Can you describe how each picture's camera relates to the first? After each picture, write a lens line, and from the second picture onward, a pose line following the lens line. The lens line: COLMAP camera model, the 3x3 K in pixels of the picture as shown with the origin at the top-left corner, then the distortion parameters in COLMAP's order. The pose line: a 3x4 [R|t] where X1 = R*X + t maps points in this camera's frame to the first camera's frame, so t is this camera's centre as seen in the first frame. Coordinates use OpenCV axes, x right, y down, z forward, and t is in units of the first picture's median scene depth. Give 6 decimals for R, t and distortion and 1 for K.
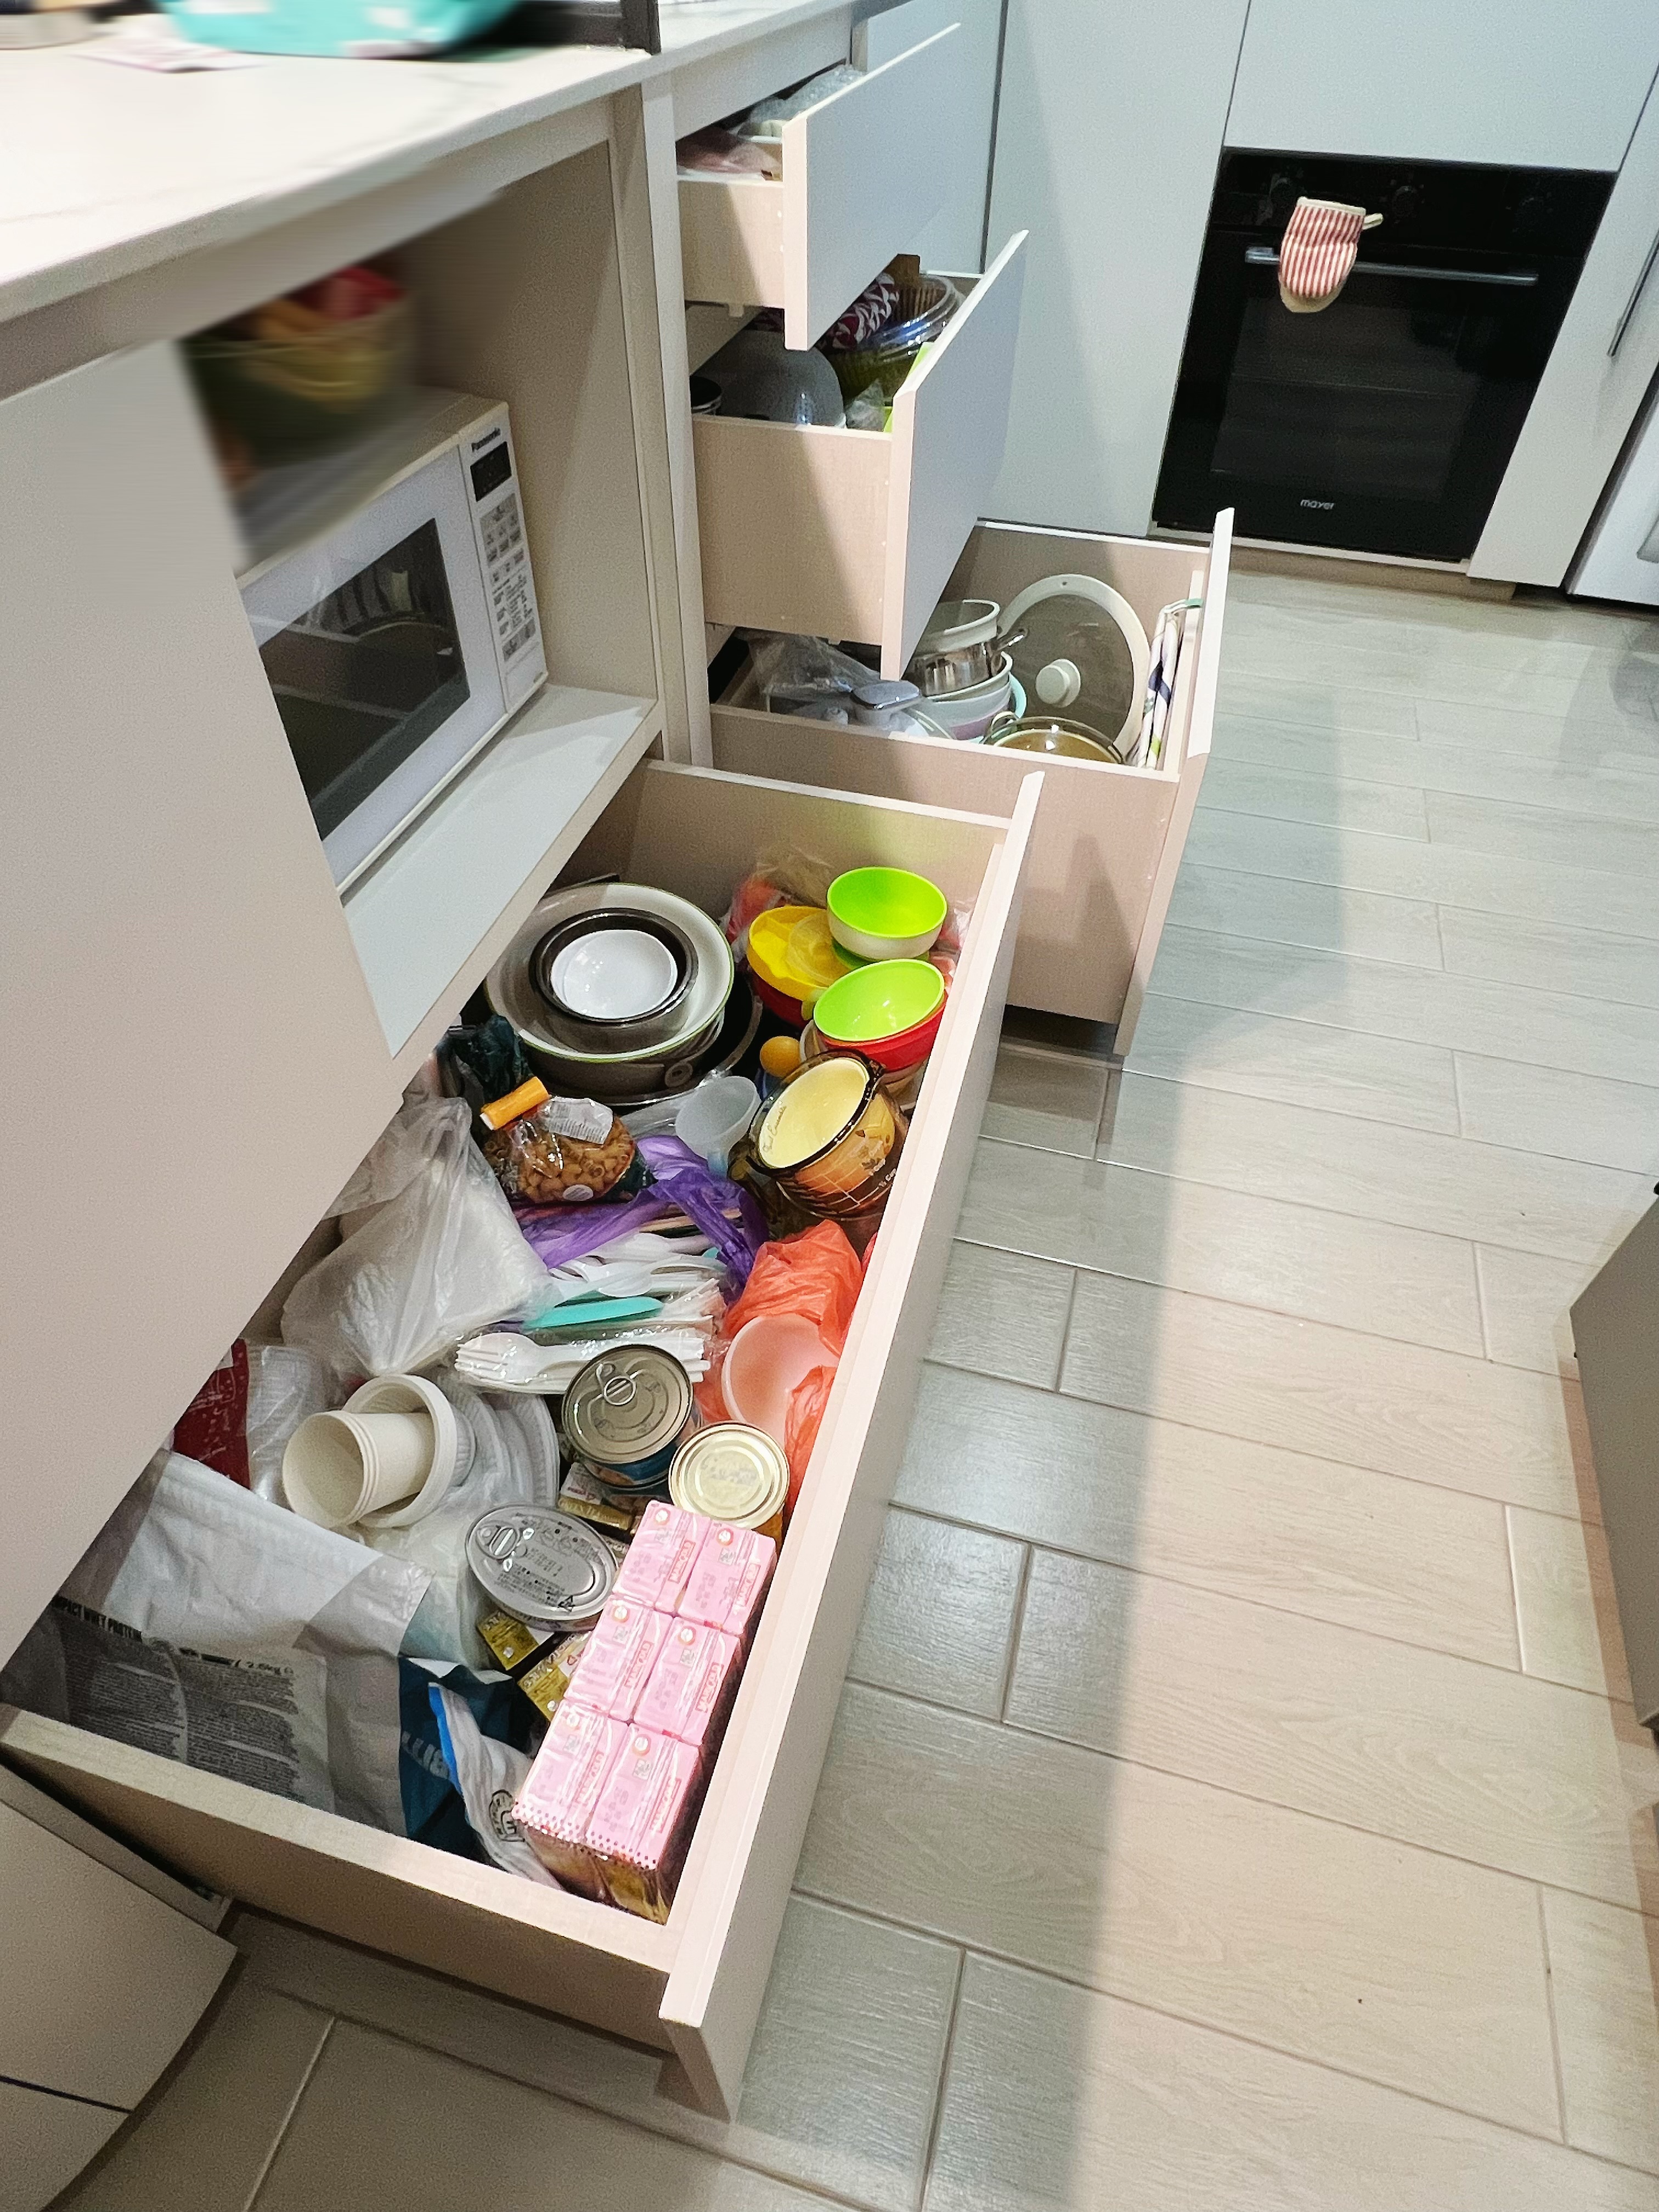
lens RADIAL K [[1243.4, 0, 827.6], [0, 1243.4, 1095.4], [0, 0, 1]] dist [-0.001298, -0.000828]
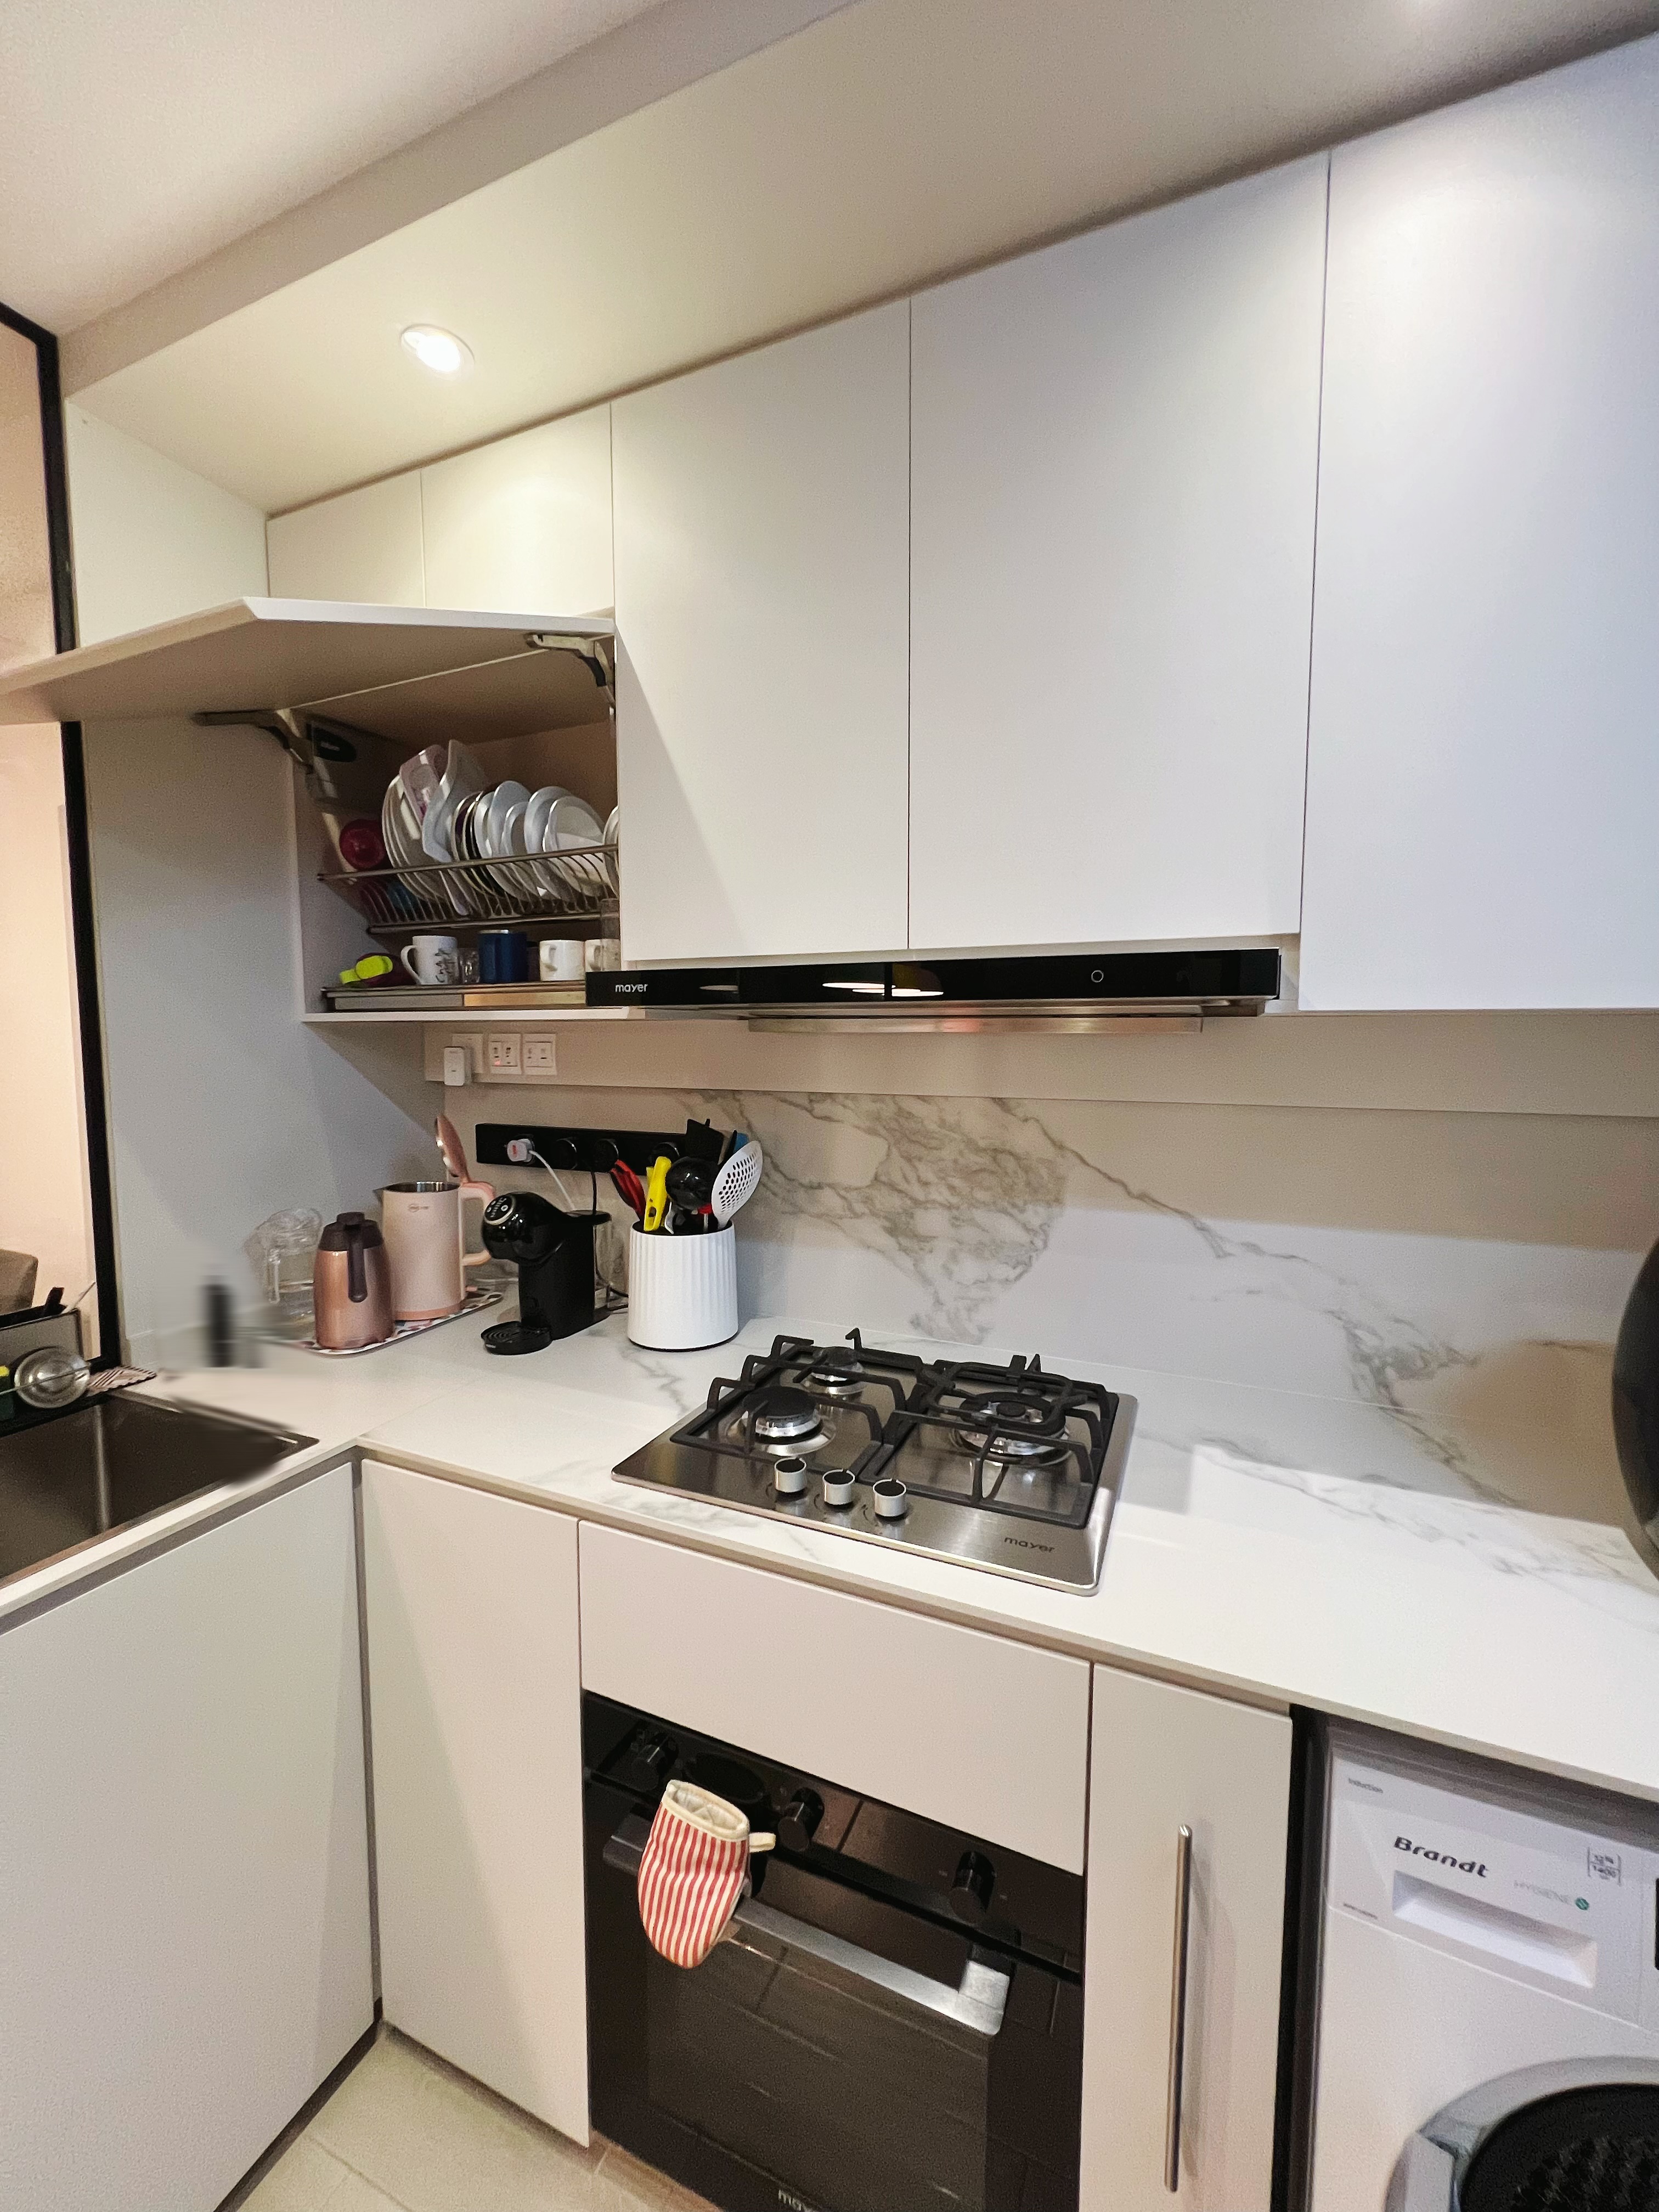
lens RADIAL K [[879.3, 0, 834.9], [0, 879.3, 1102.3], [0, 0, 1]] dist [-0.002521, 0.000073]
pose [[0.989892, 0.001011, -0.141817, 1.042695], [-0.094565, 0.749928, -0.654726, -1.331522], [0.105690, 0.661519, 0.742443, 0.737833]]
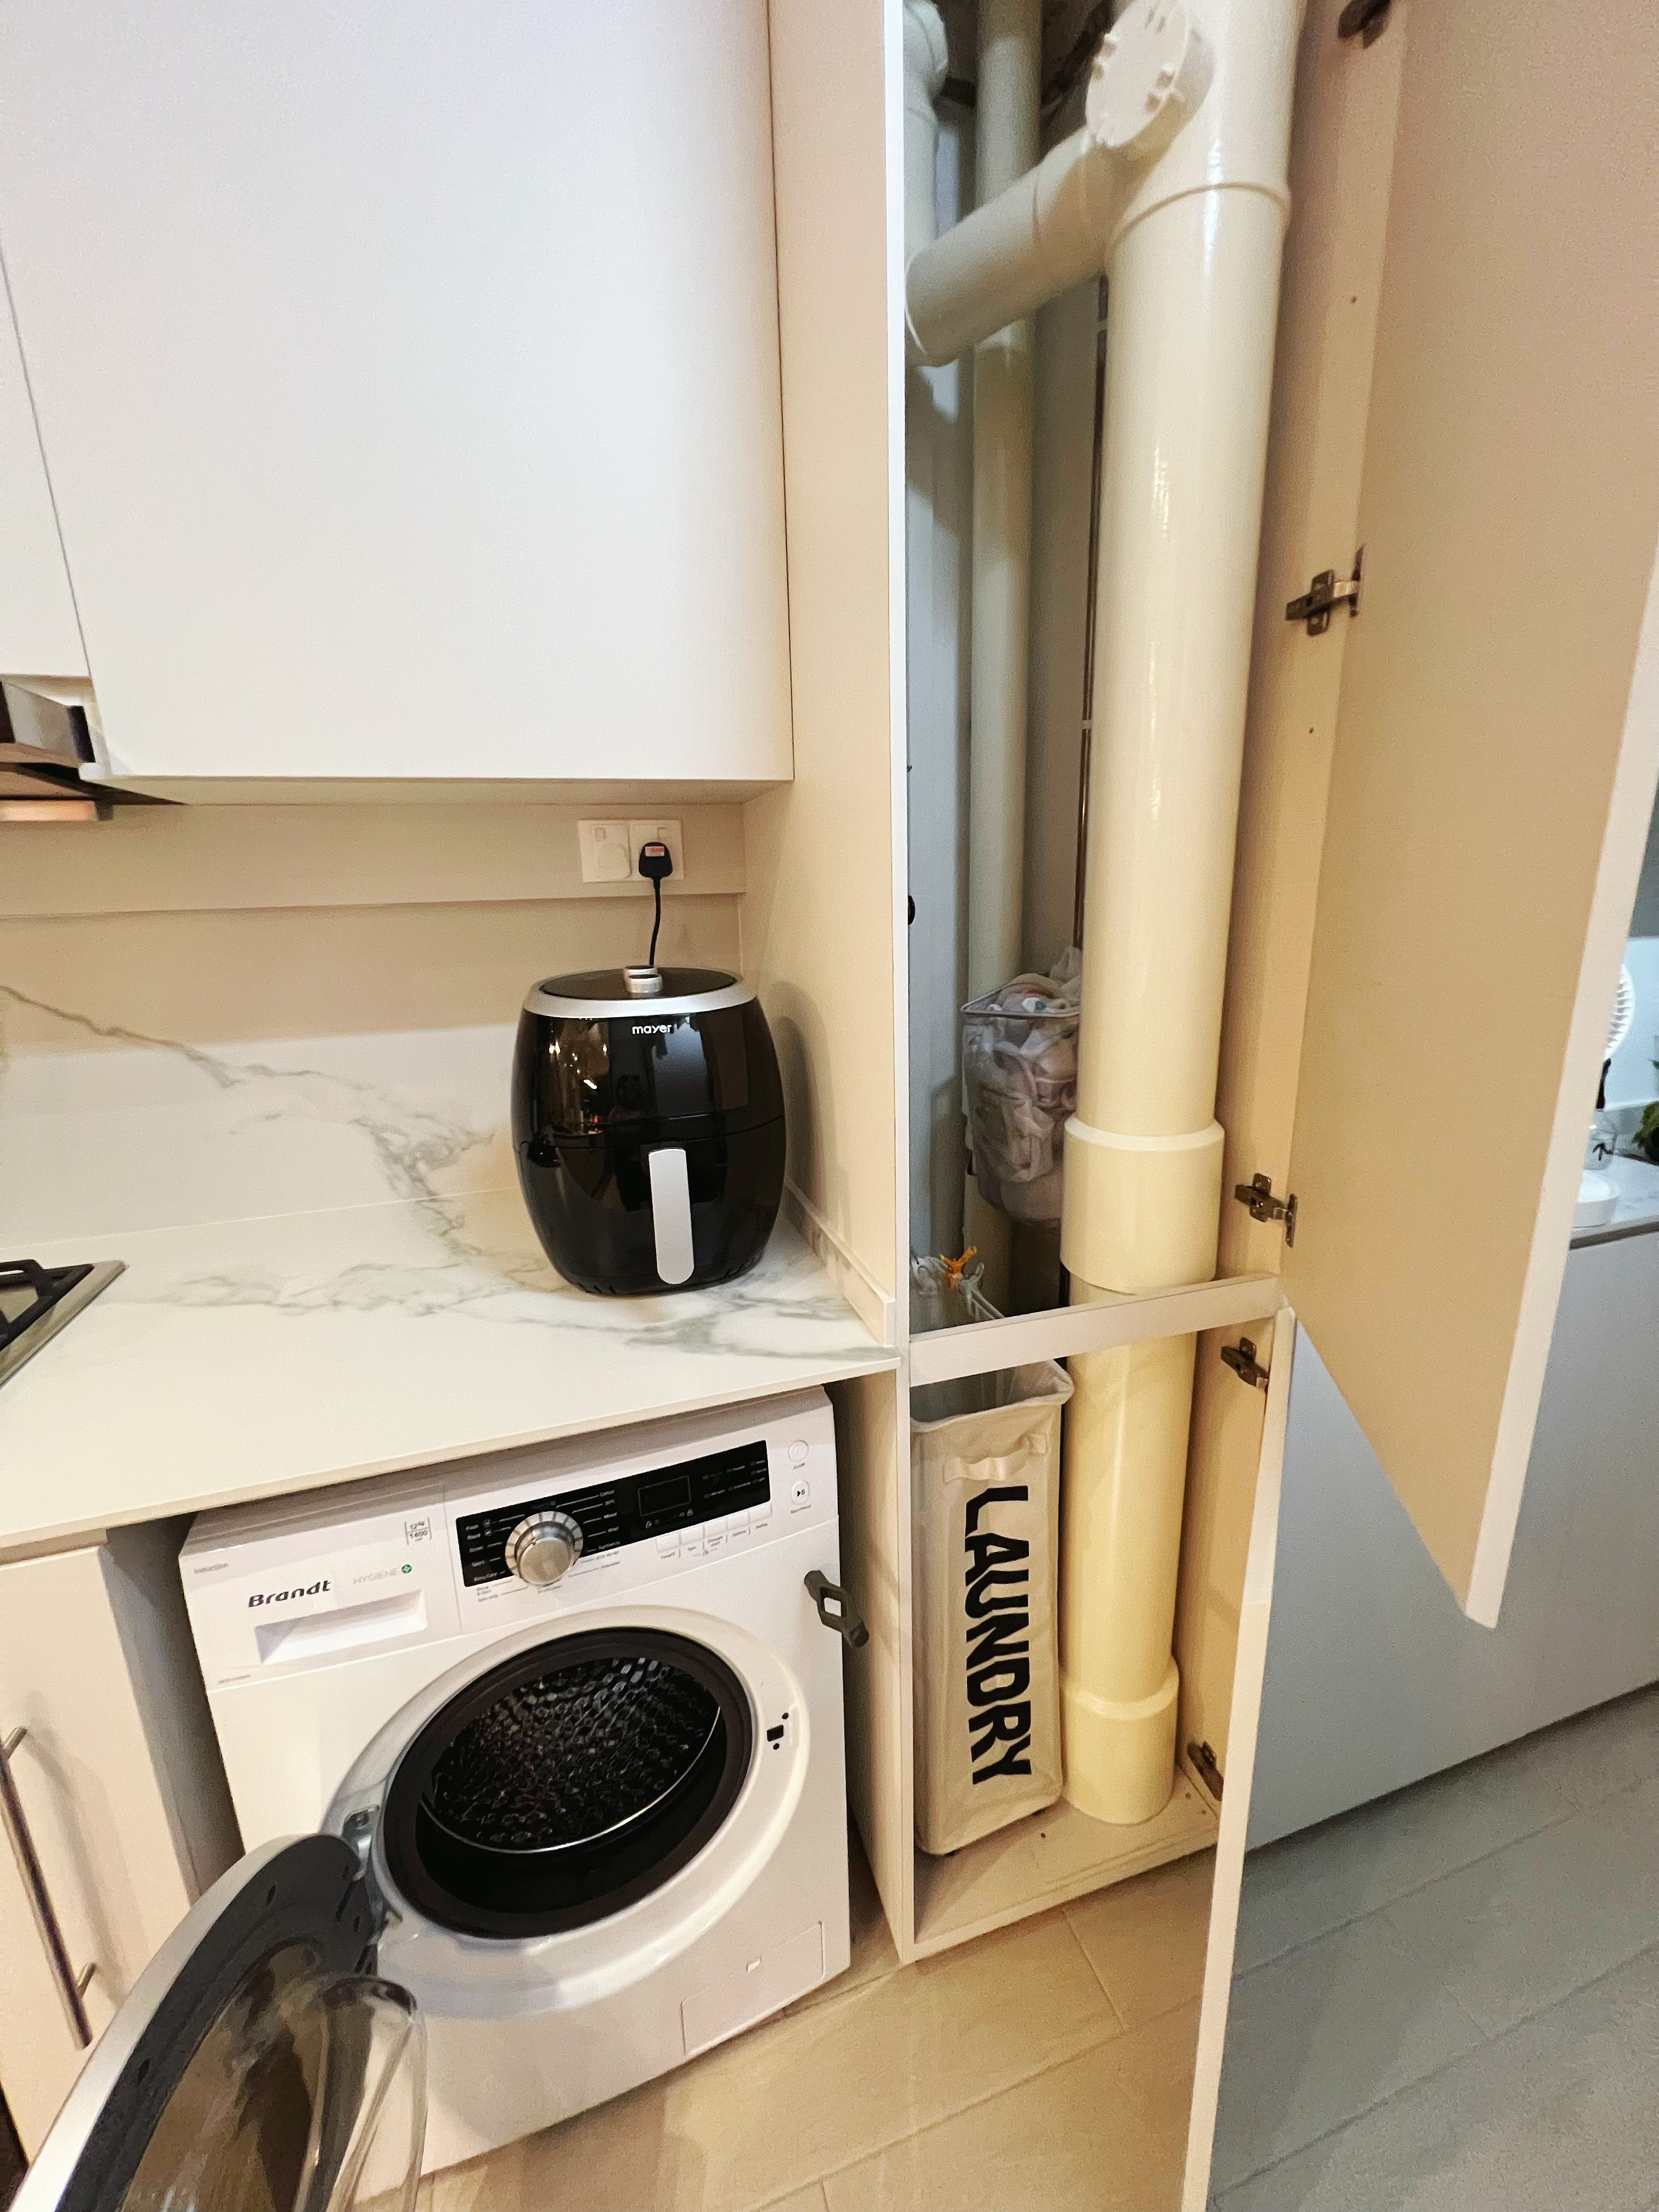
lens RADIAL K [[879.3, 0, 834.9], [0, 879.3, 1102.3], [0, 0, 1]] dist [-0.002521, 0.000073]
pose [[0.831092, -0.166101, 0.530752, 1.477169], [0.422921, 0.808505, -0.409217, -1.223641], [-0.361144, 0.564562, 0.742189, 0.764537]]
